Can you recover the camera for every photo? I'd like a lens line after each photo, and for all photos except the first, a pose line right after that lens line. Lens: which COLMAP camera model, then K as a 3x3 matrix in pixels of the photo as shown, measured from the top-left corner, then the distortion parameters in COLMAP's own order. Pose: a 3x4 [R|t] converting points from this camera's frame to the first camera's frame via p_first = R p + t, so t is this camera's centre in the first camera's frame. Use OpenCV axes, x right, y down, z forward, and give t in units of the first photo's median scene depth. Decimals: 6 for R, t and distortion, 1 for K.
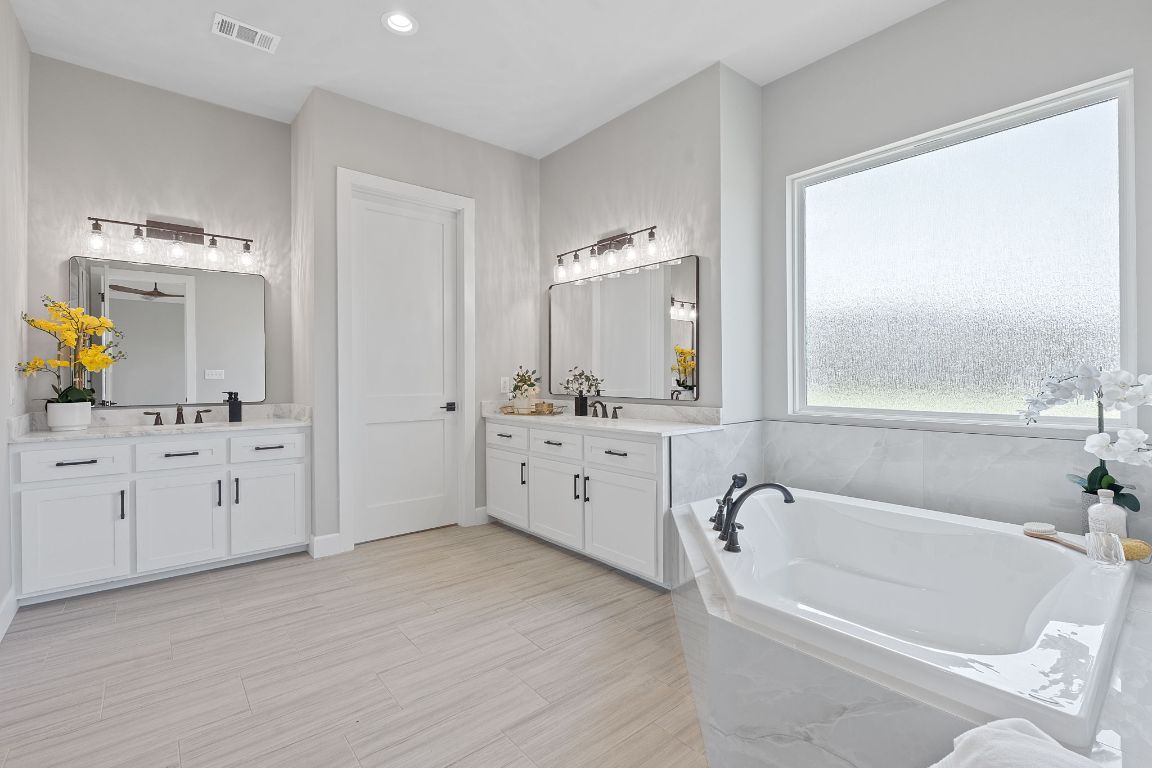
lens RADIAL K [[518.7, 0, 567.1], [0, 518.7, 366.2], [0, 0, 1]] dist [0.000265, -0.000390]
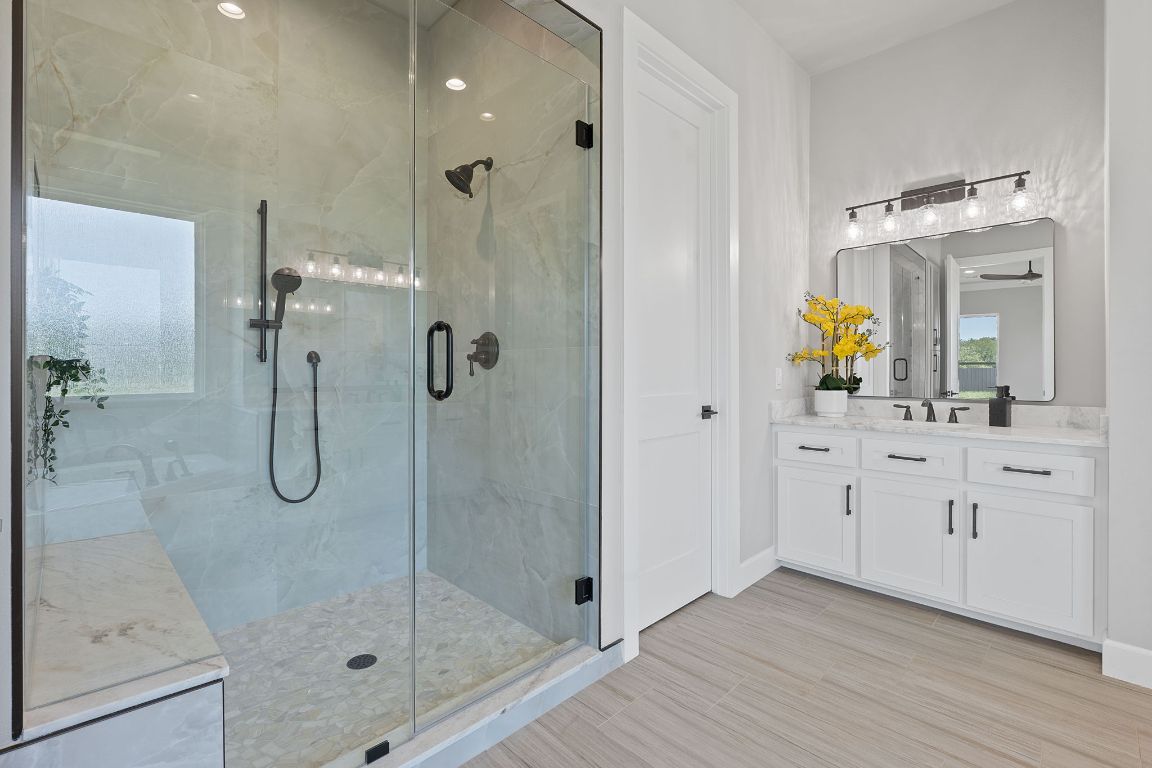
lens RADIAL K [[518.7, 0, 567.1], [0, 518.7, 366.2], [0, 0, 1]] dist [0.000265, -0.000390]
pose [[0.111566, 0.000571, -0.993757, 0.026064], [0.021708, 0.999760, 0.003011, 0.006679], [0.993520, -0.021908, 0.111527, 0.332919]]
